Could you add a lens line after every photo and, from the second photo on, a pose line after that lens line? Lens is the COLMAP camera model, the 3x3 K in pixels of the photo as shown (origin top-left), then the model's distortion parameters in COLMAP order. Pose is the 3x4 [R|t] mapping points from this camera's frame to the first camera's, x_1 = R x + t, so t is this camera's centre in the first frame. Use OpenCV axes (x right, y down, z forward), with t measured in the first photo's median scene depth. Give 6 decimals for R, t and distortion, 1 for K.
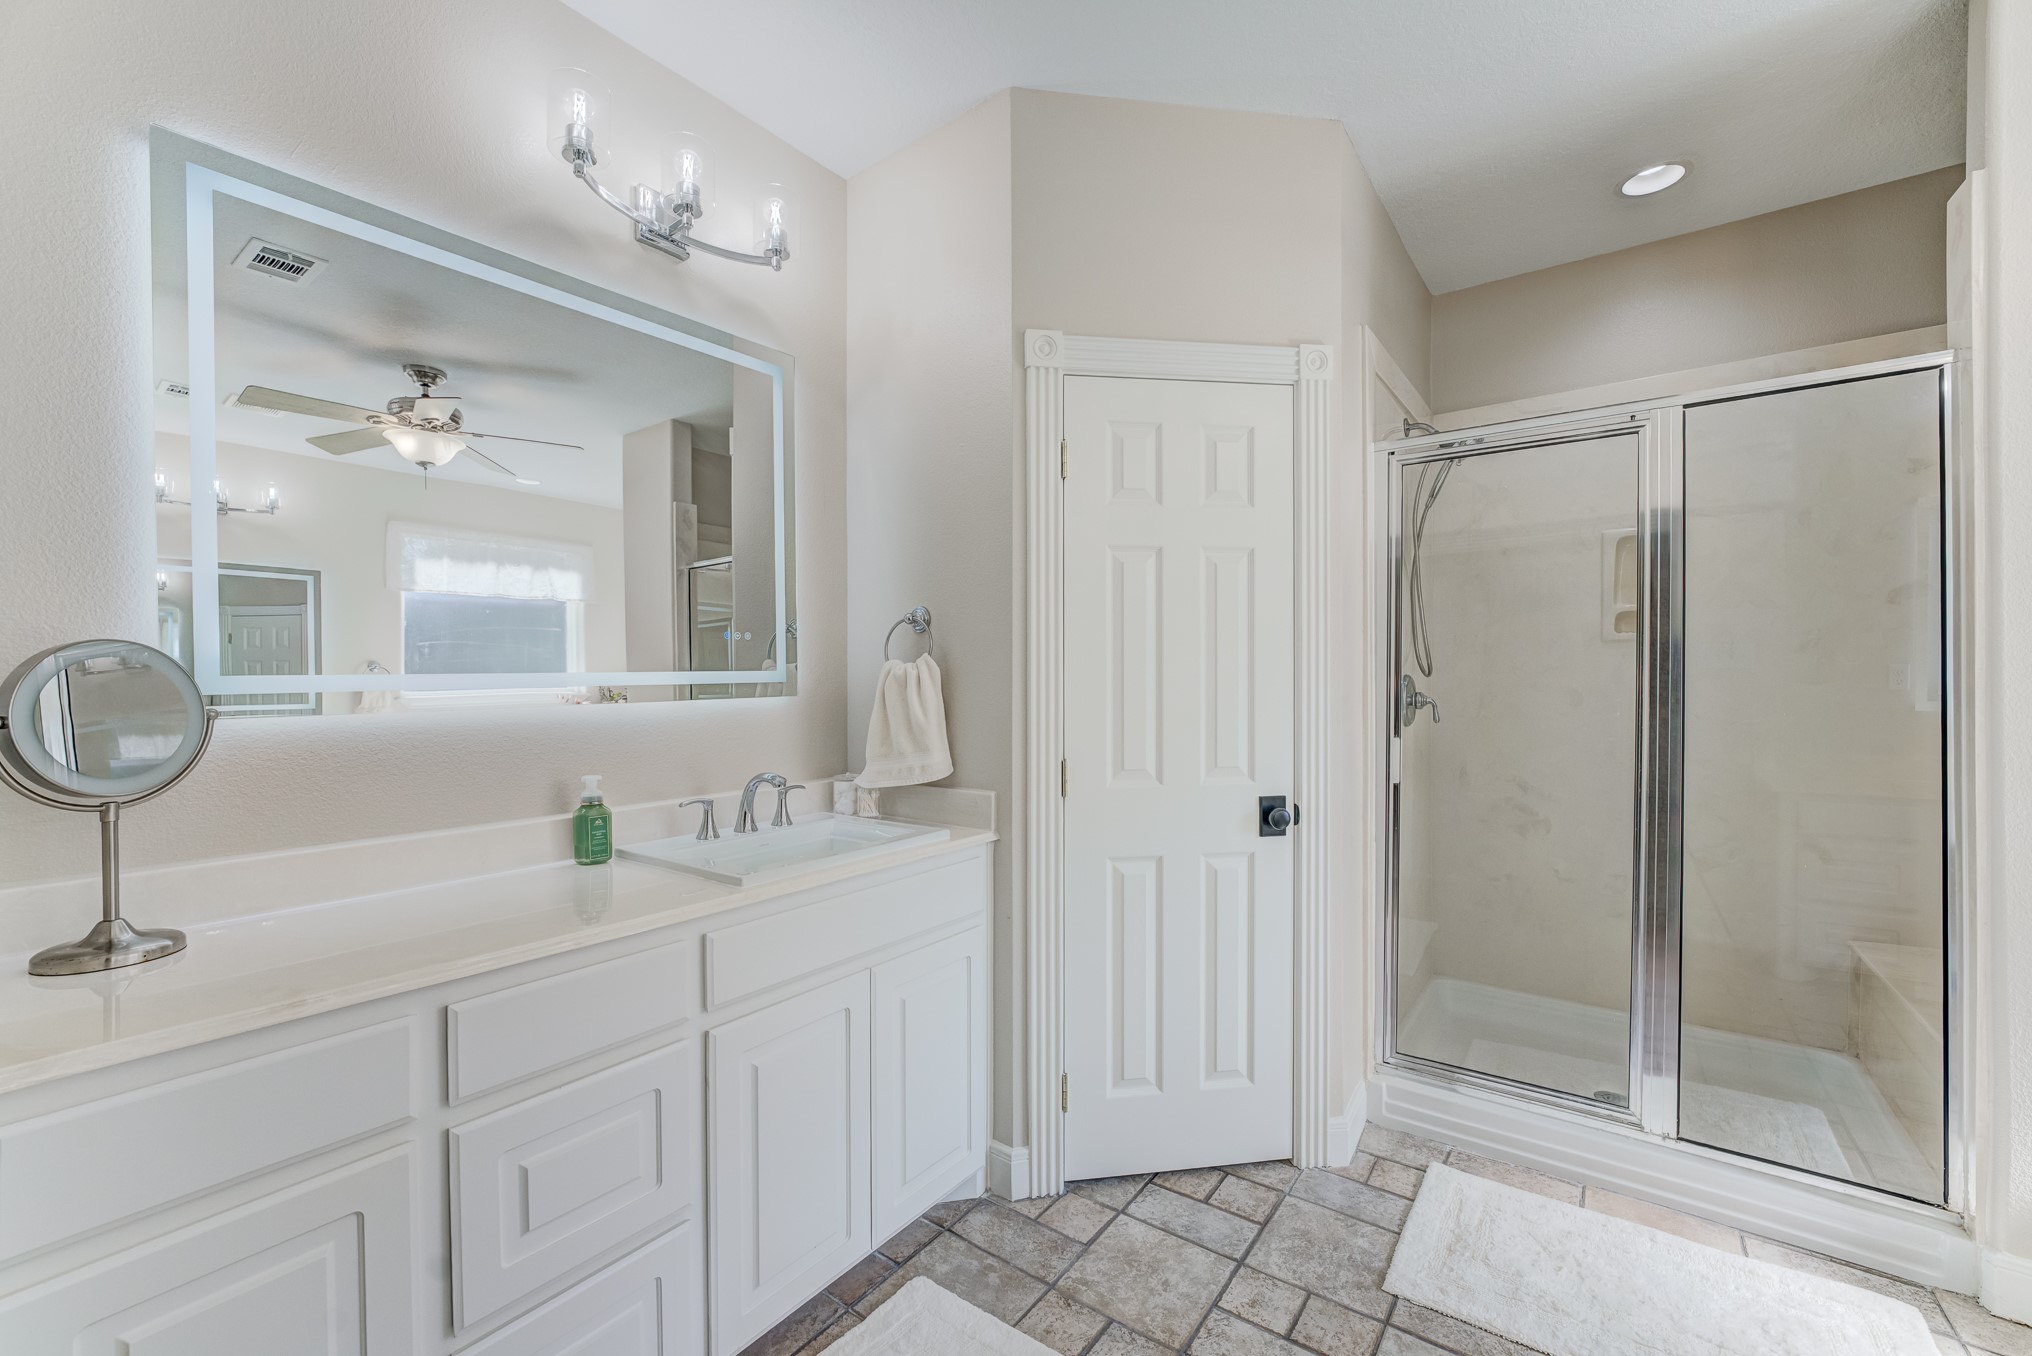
lens RADIAL K [[821.3, 0, 1010.8], [0, 821.3, 684.8], [0, 0, 1]] dist [-0.010195, 0.000071]
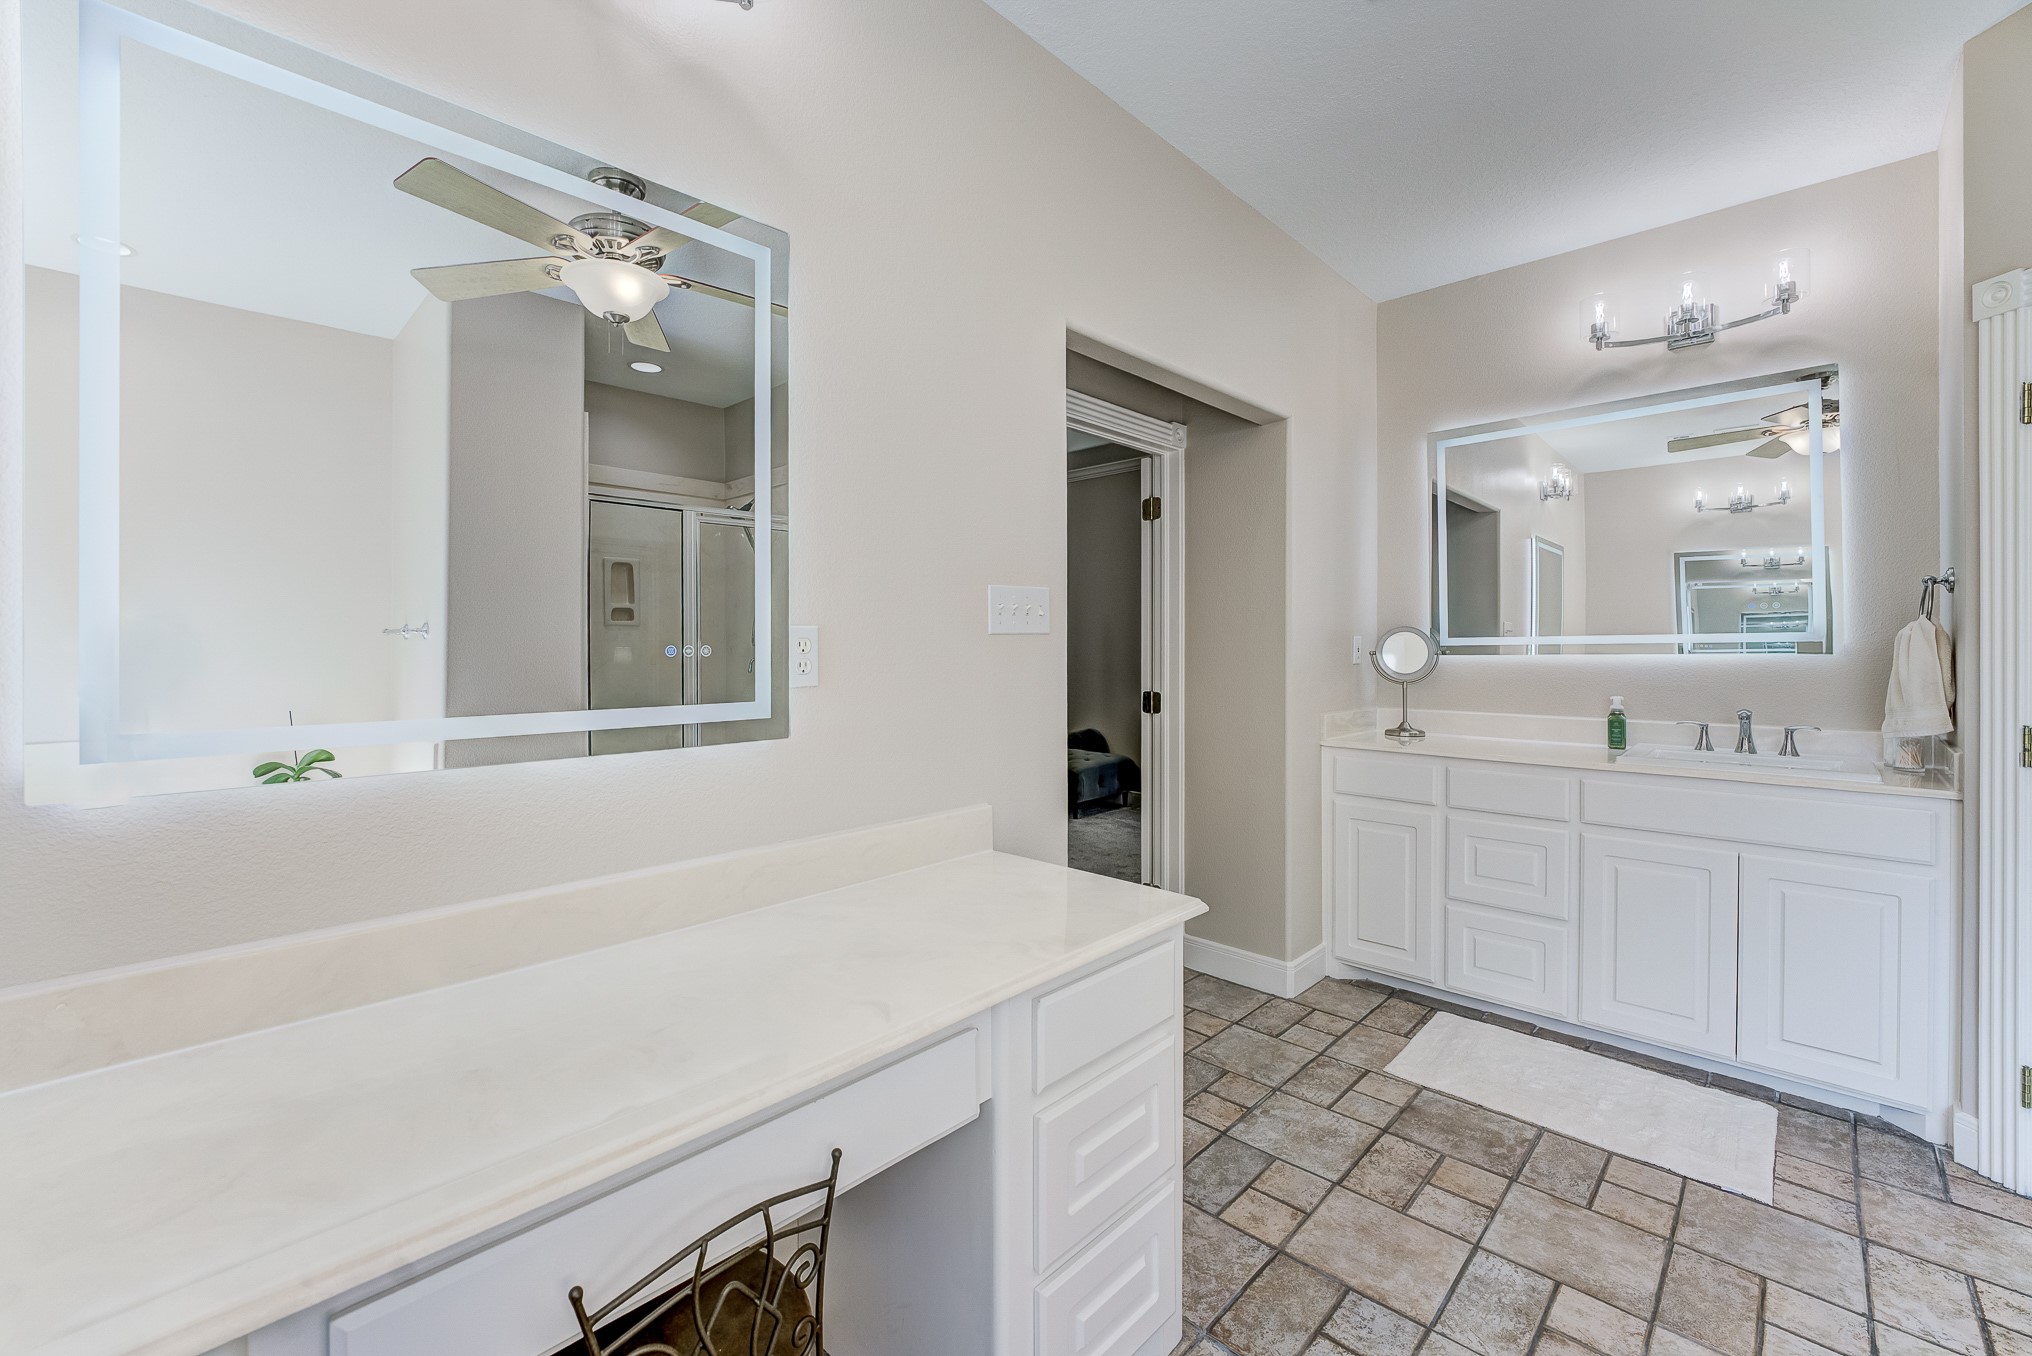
lens RADIAL K [[831.7, 0, 1017.5], [0, 831.7, 668.5], [0, 0, 1]] dist [-0.011556, 0.000228]
pose [[-0.107548, 0.033784, -0.993626, 1.133585], [-0.002018, 0.999413, 0.034199, -0.001692], [0.994198, 0.005683, -0.107417, -0.034604]]
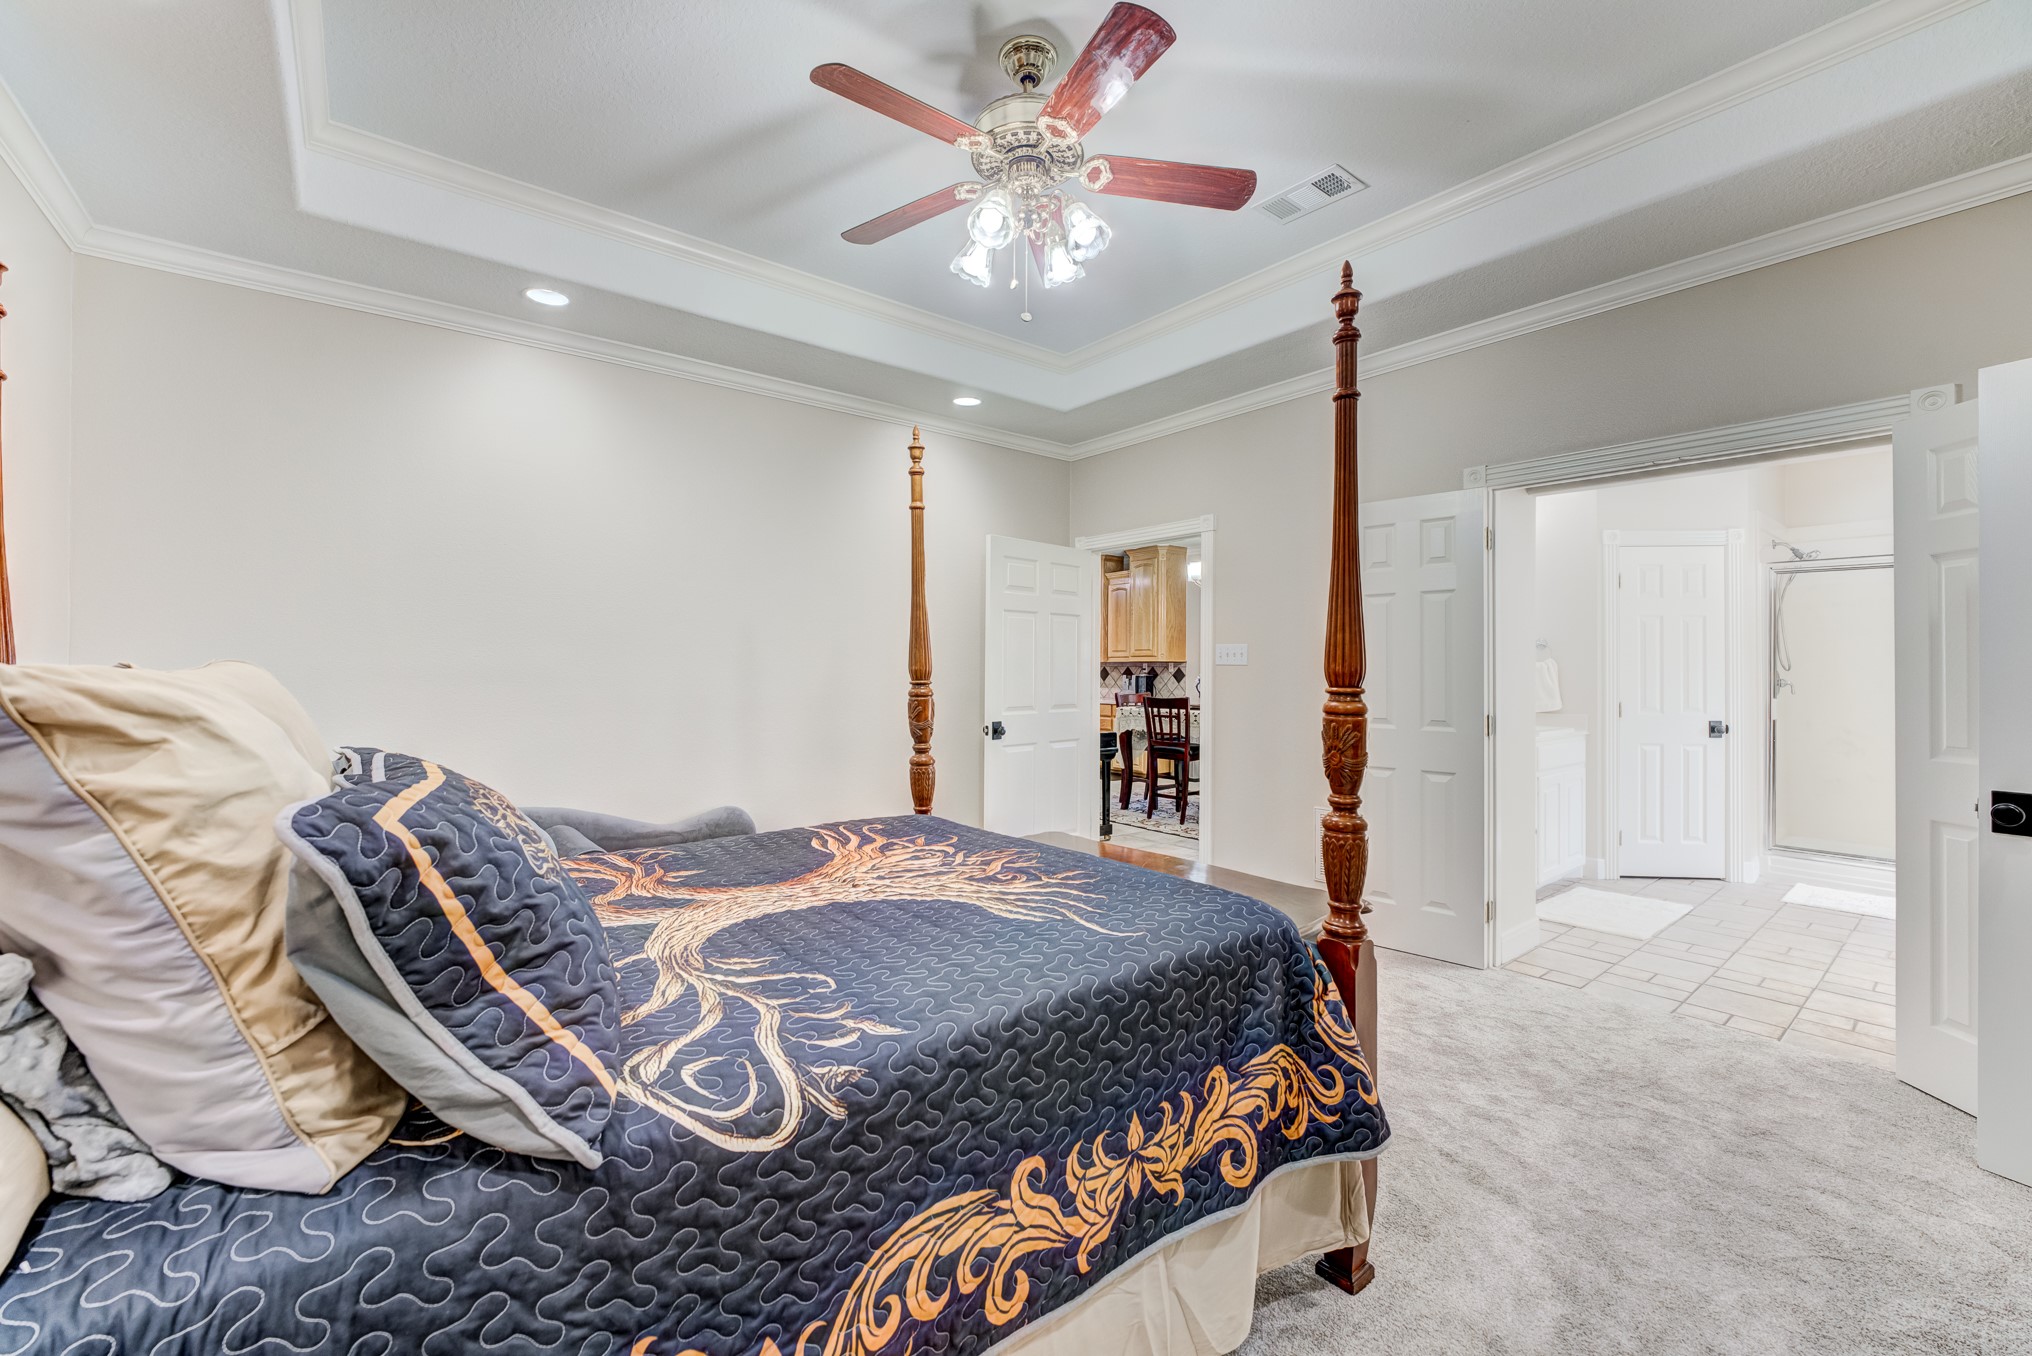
lens RADIAL K [[831.7, 0, 1017.5], [0, 831.7, 668.5], [0, 0, 1]] dist [-0.011556, 0.000228]
pose [[0.968345, 0.007783, -0.249493, -1.101721], [-0.012333, 0.999785, -0.016677, 0.051825], [0.249309, 0.019226, 0.968233, -1.917243]]
